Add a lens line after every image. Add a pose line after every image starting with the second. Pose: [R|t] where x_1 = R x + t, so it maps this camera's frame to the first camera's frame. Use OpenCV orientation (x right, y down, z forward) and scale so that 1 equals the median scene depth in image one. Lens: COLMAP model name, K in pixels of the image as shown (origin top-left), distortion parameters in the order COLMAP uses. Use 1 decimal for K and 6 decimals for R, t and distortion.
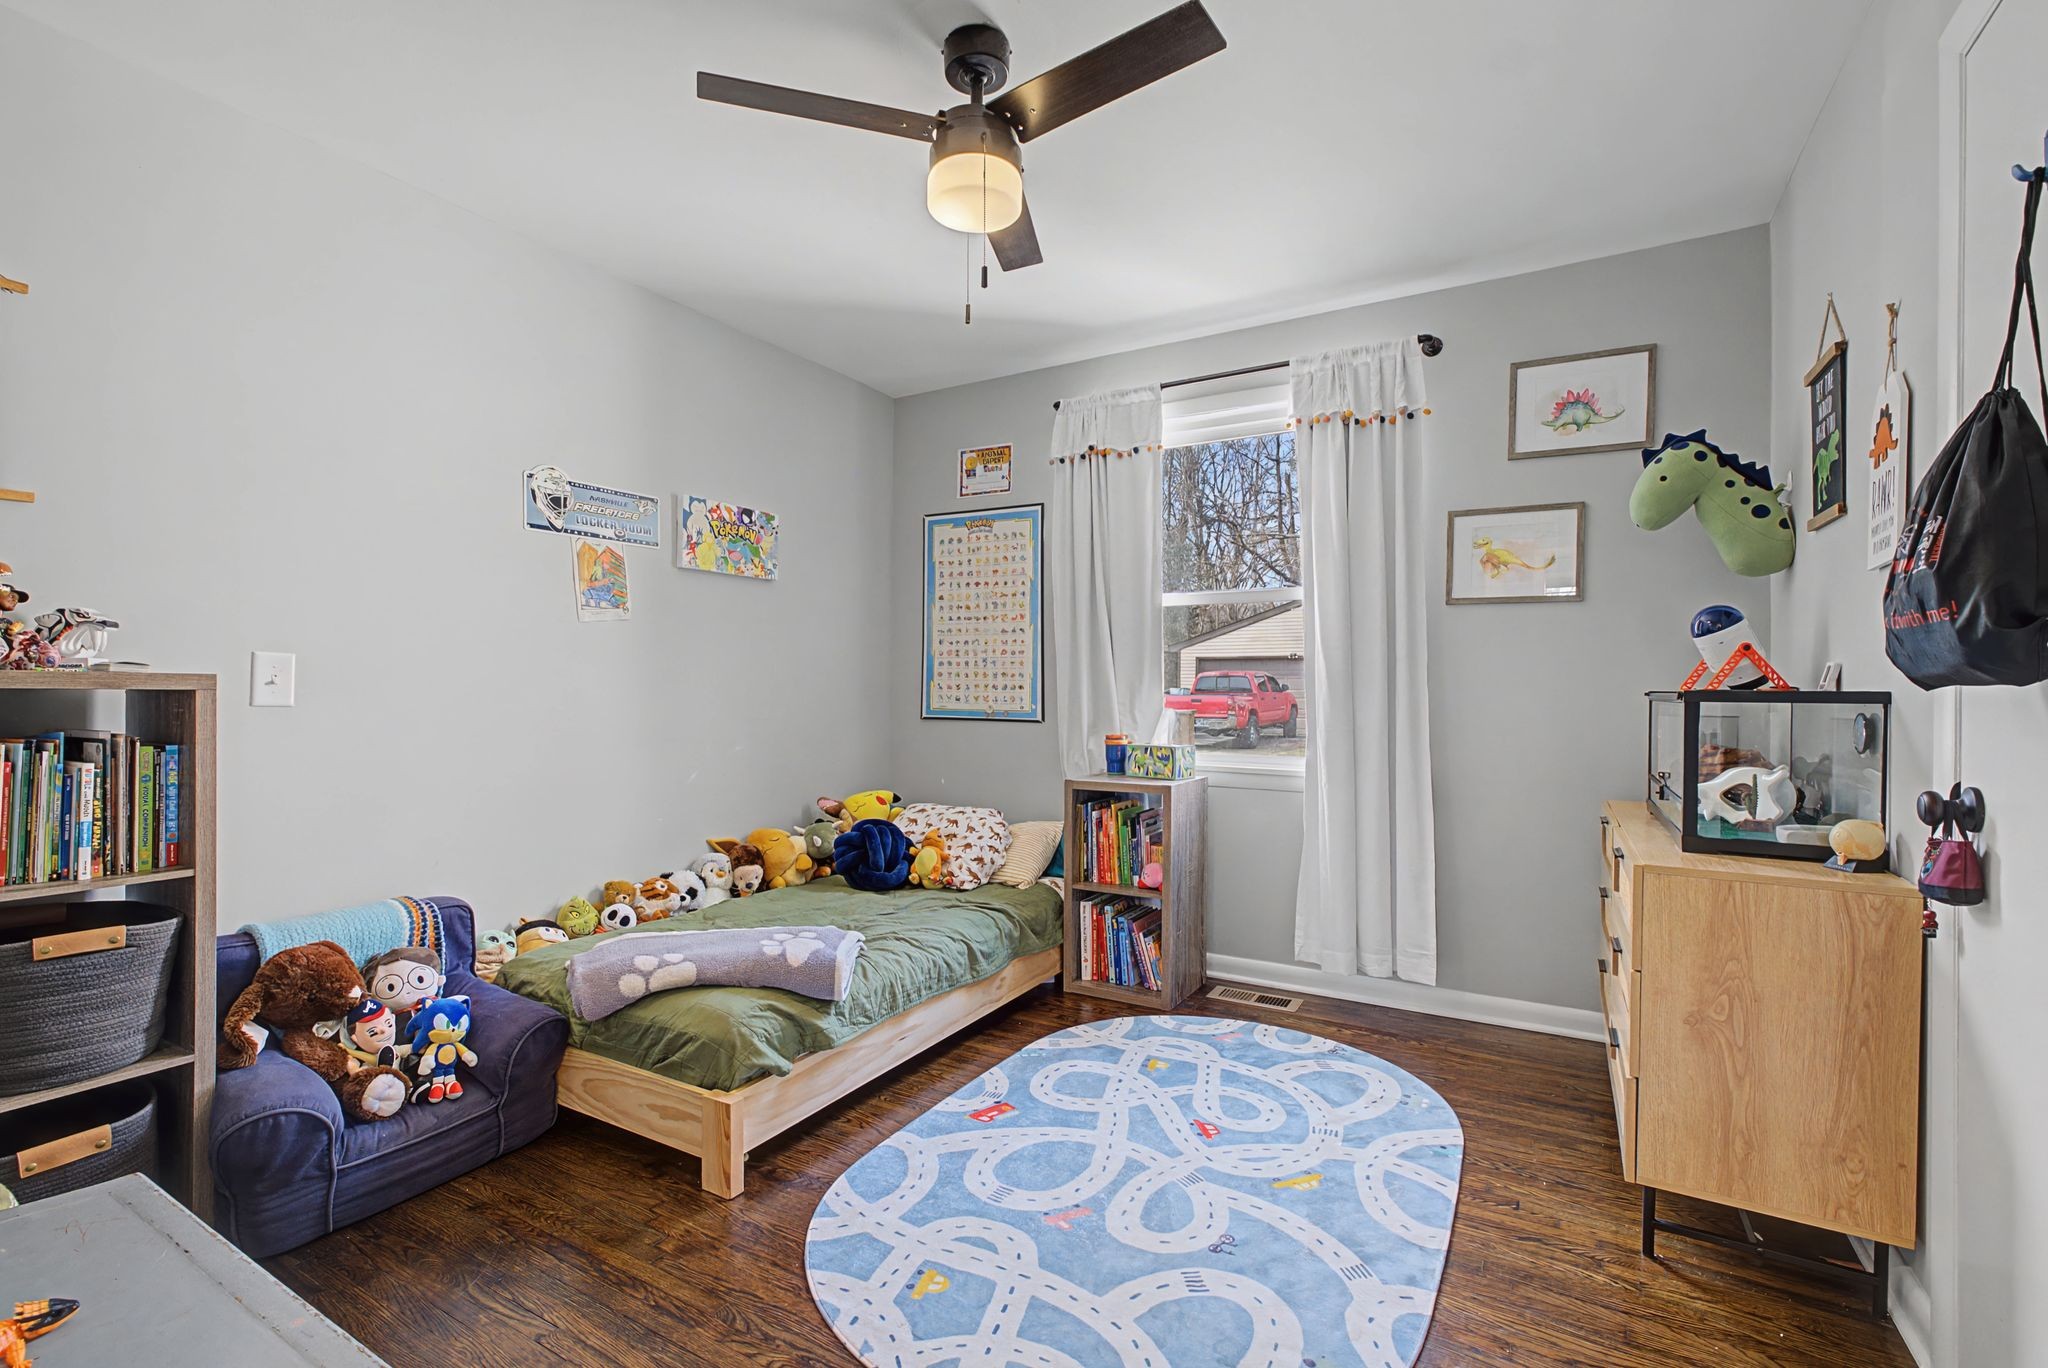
lens RADIAL K [[898.5, 0, 1009.5], [0, 898.5, 688.8], [0, 0, 1]] dist [-0.010703, 0.005189]
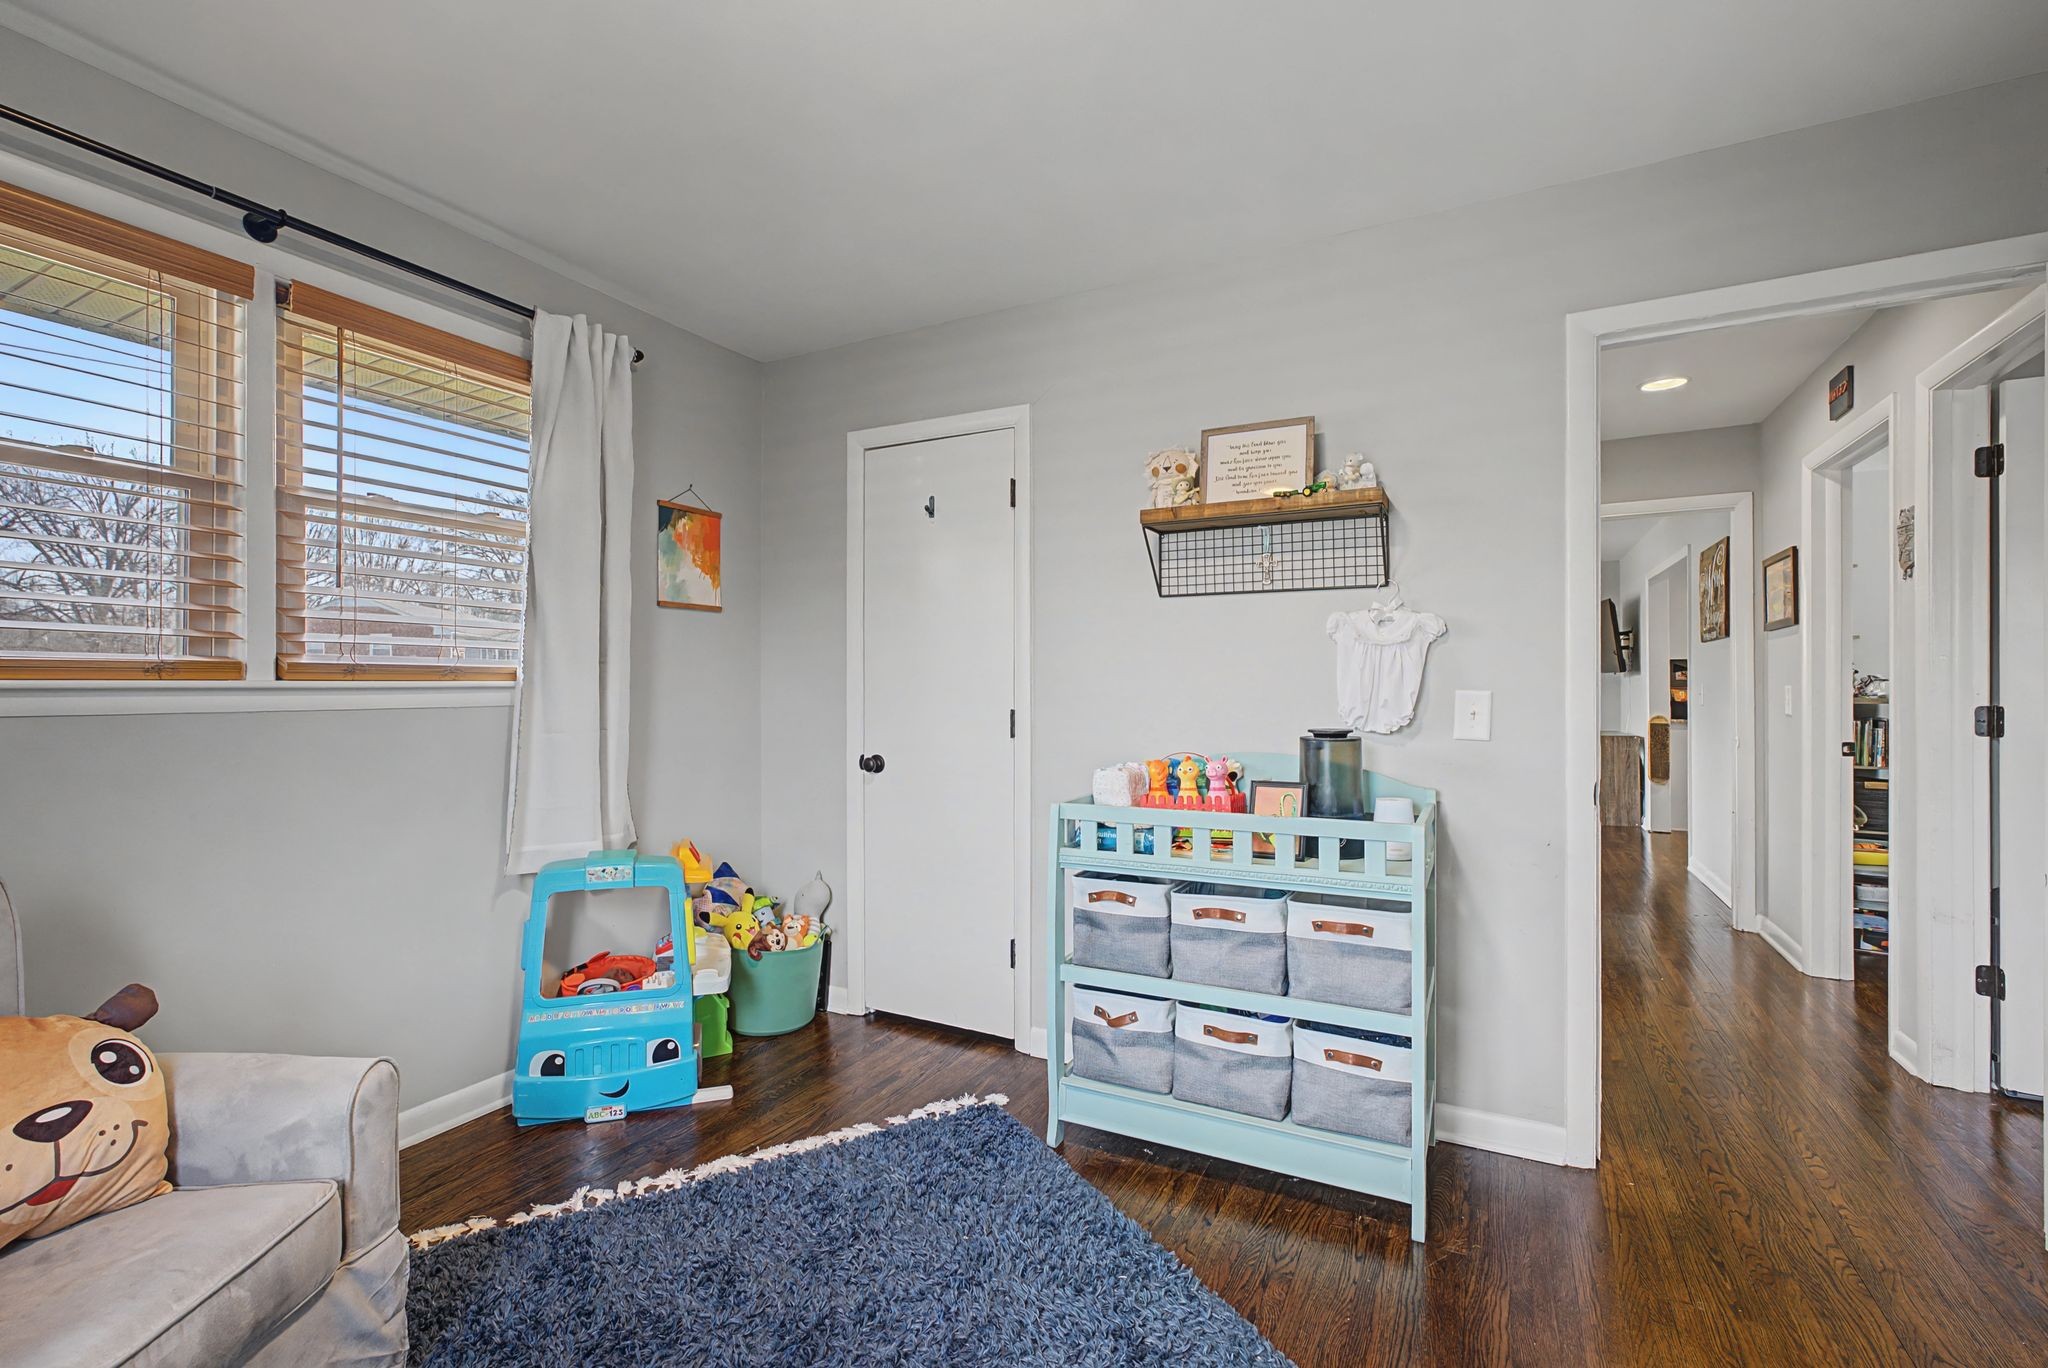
lens RADIAL K [[898.5, 0, 1009.5], [0, 898.5, 688.8], [0, 0, 1]] dist [-0.010703, 0.005189]
pose [[0.029052, -0.000181, -0.999578, 1.928859], [-0.005545, 0.999985, -0.000342, -0.033242], [0.999563, 0.005552, 0.029051, -2.058133]]
